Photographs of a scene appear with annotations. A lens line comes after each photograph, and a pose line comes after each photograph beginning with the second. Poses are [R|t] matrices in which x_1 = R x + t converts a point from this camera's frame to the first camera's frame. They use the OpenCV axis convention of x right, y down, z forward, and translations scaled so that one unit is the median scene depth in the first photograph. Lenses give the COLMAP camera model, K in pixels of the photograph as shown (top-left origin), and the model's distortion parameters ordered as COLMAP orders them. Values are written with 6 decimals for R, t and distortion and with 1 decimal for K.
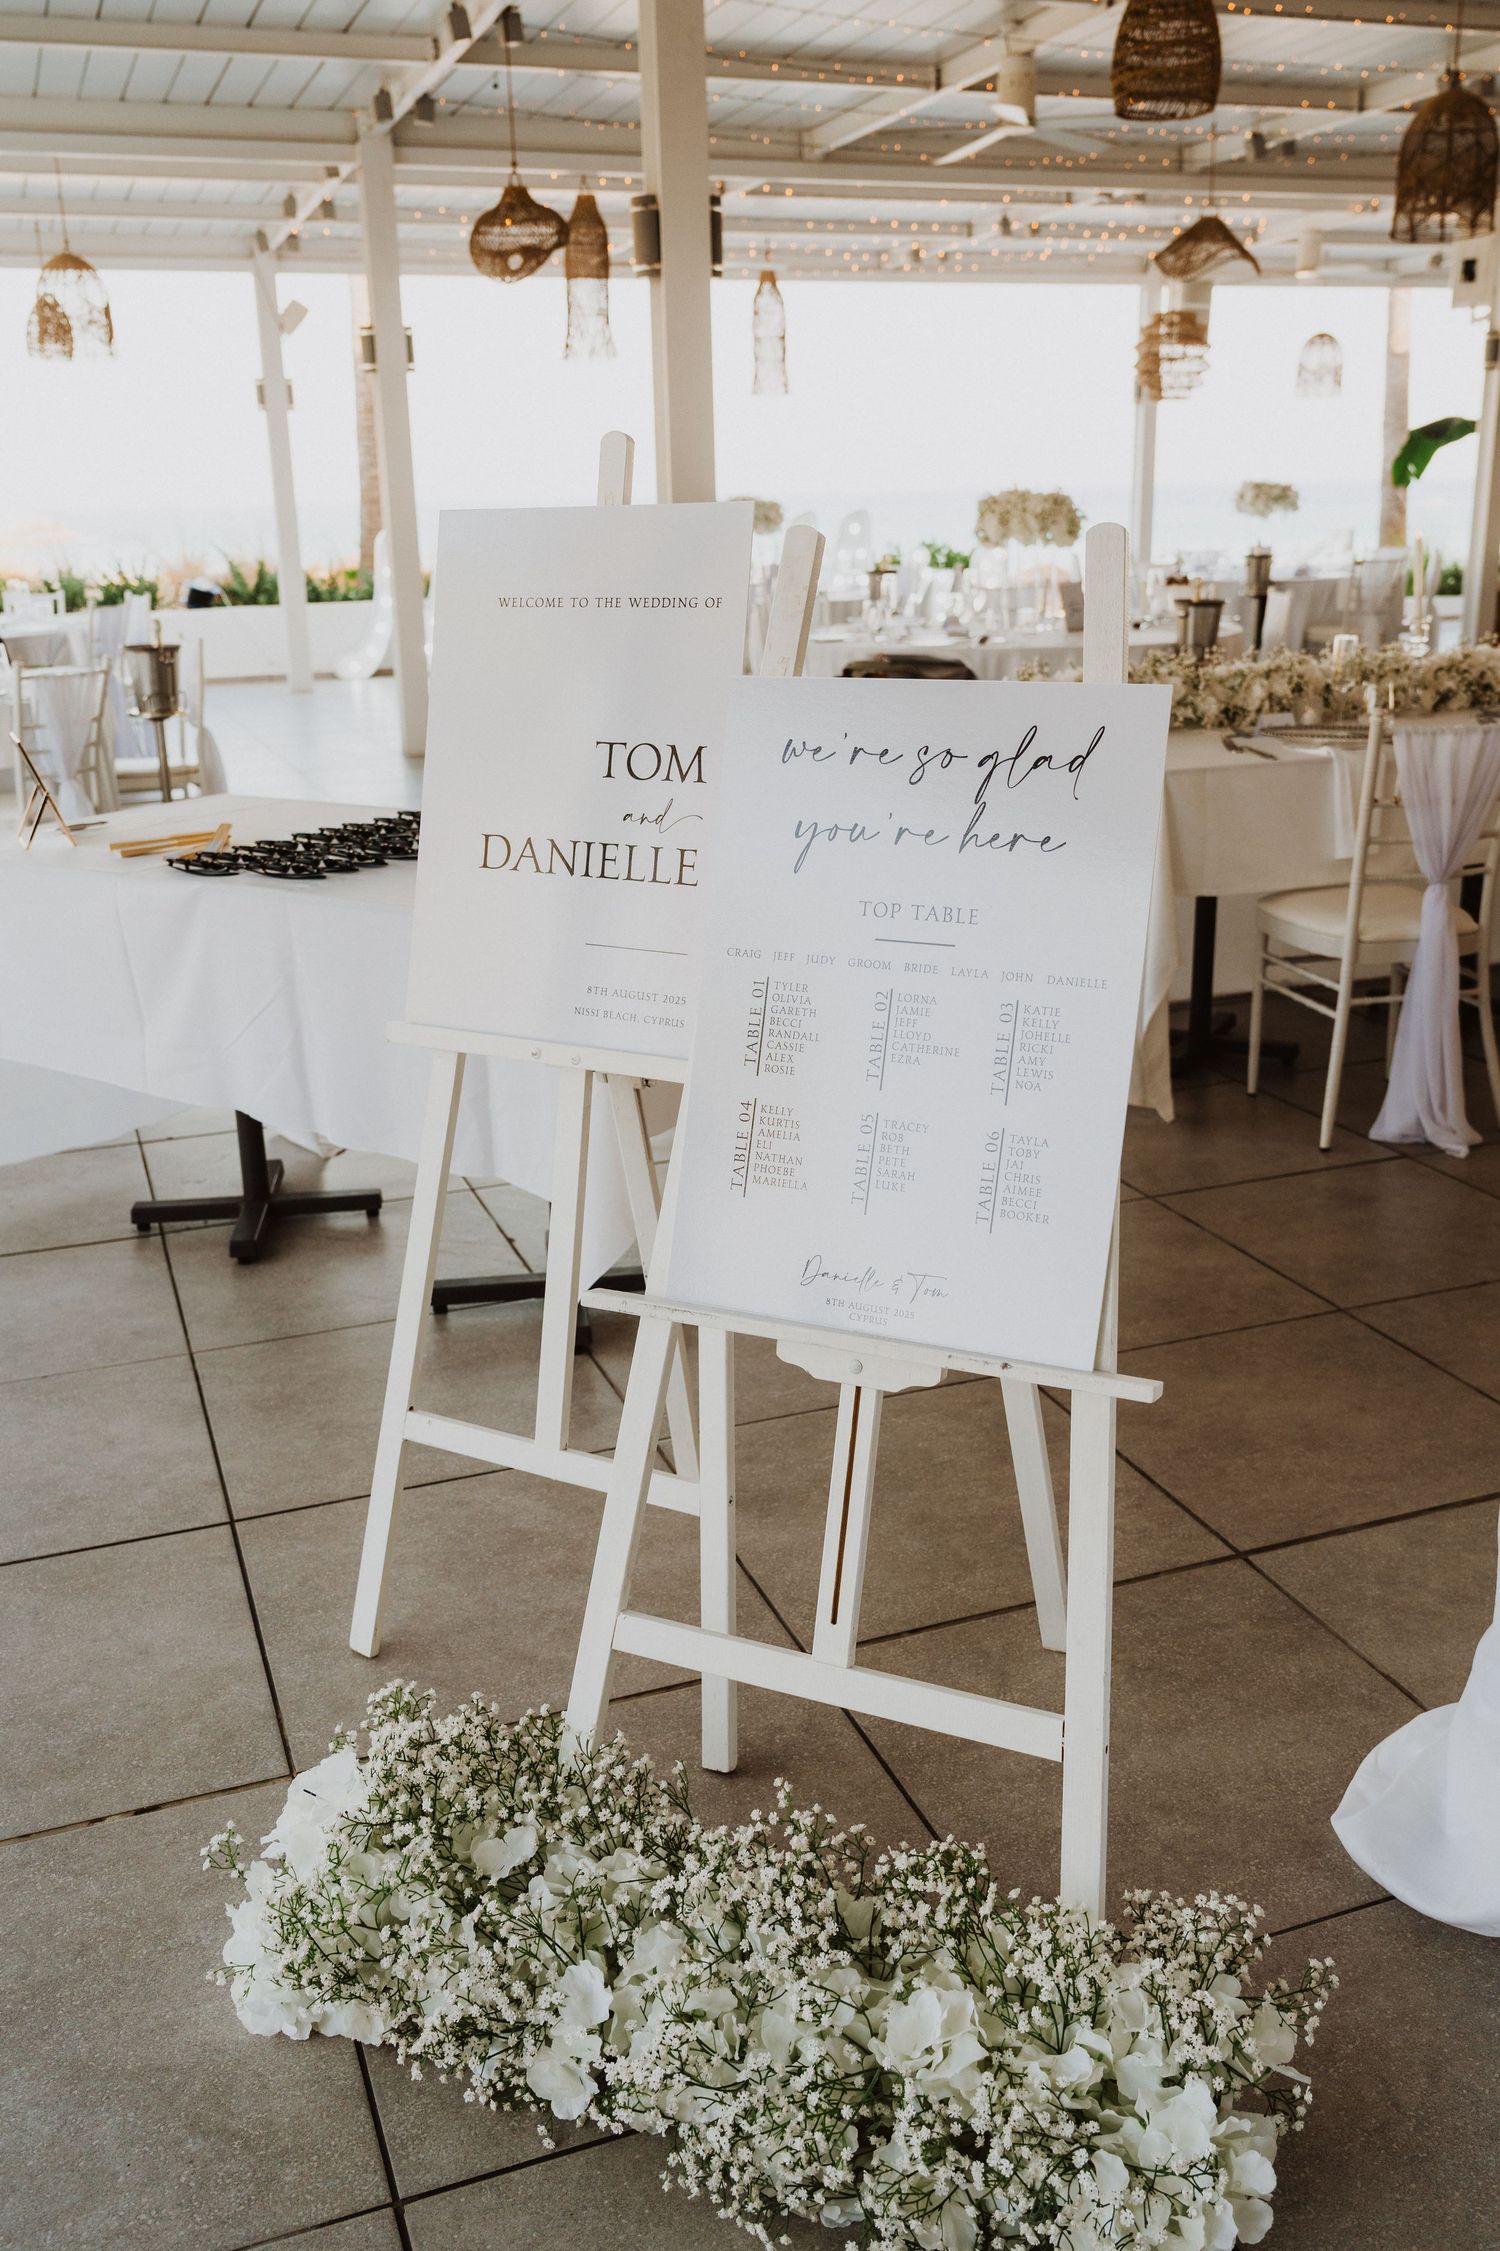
lens RADIAL K [[1974.5, 0, 750.0], [0, 1974.5, 1125.5], [0, 0, 1]] dist [-0.013822, 0.024679]
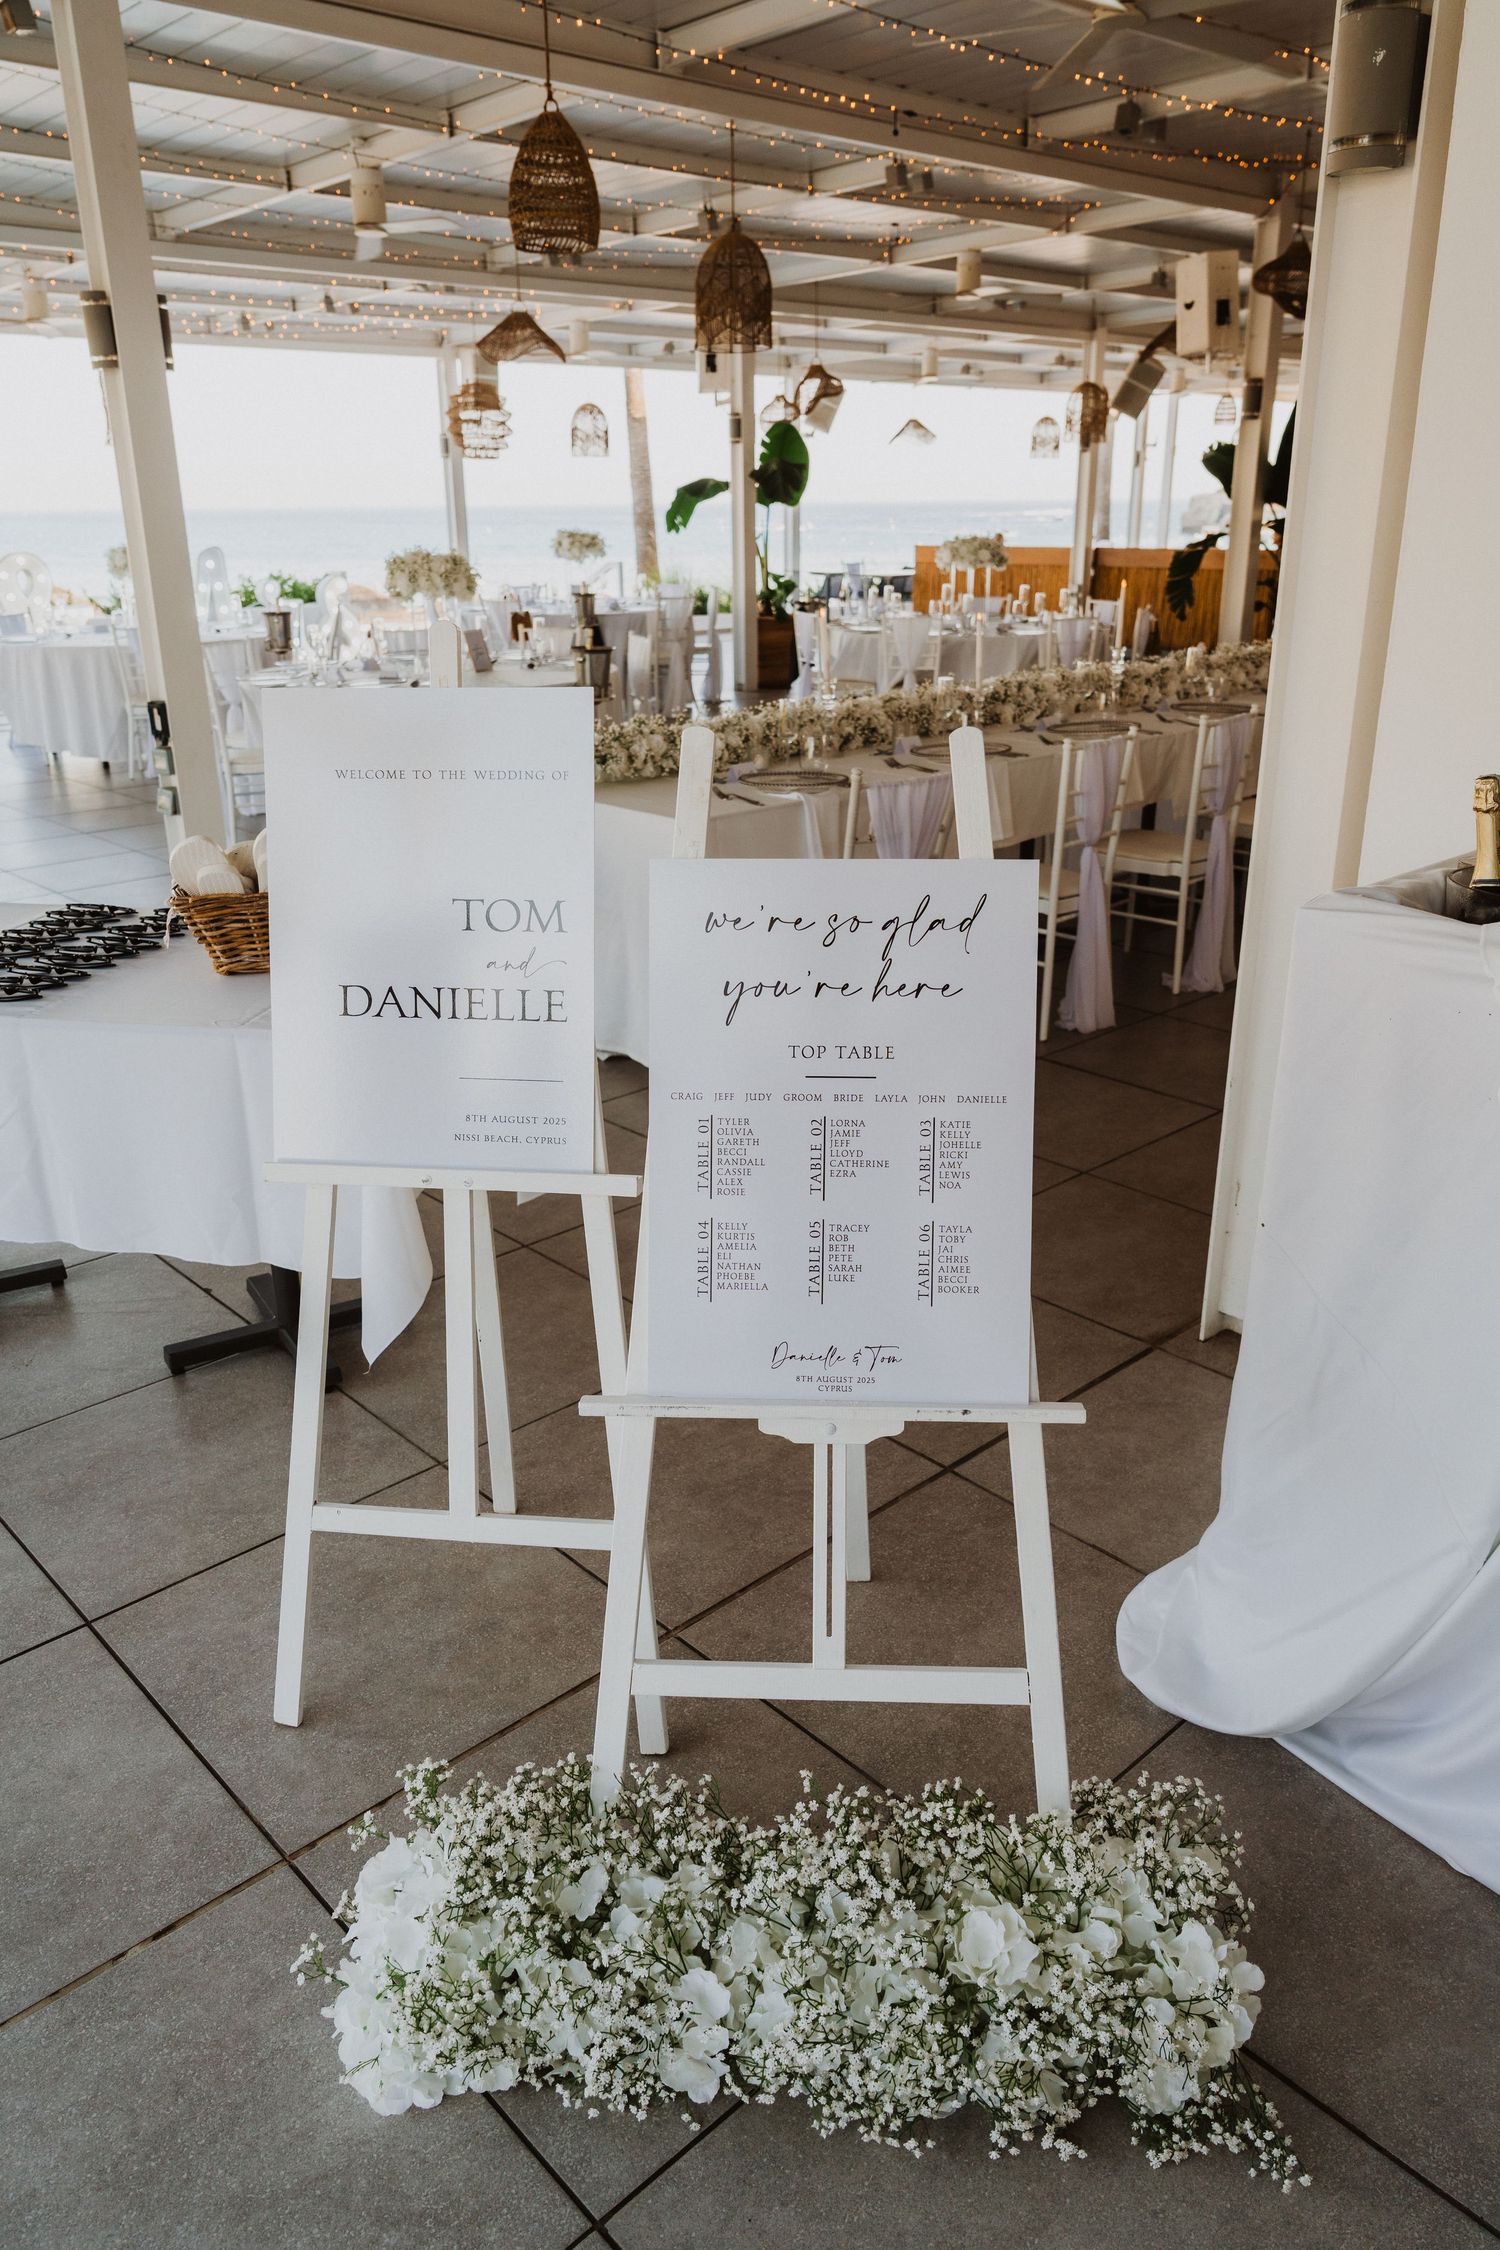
lens RADIAL K [[1620.2, 0, 750.0], [0, 1620.2, 1125.0], [0, 0, 1]] dist [-0.013892, 0.007243]
pose [[0.923467, -0.125618, 0.362532, -0.255772], [0.106542, 0.991681, 0.072227, -0.108957], [-0.368589, -0.028074, 0.929169, 0.075074]]
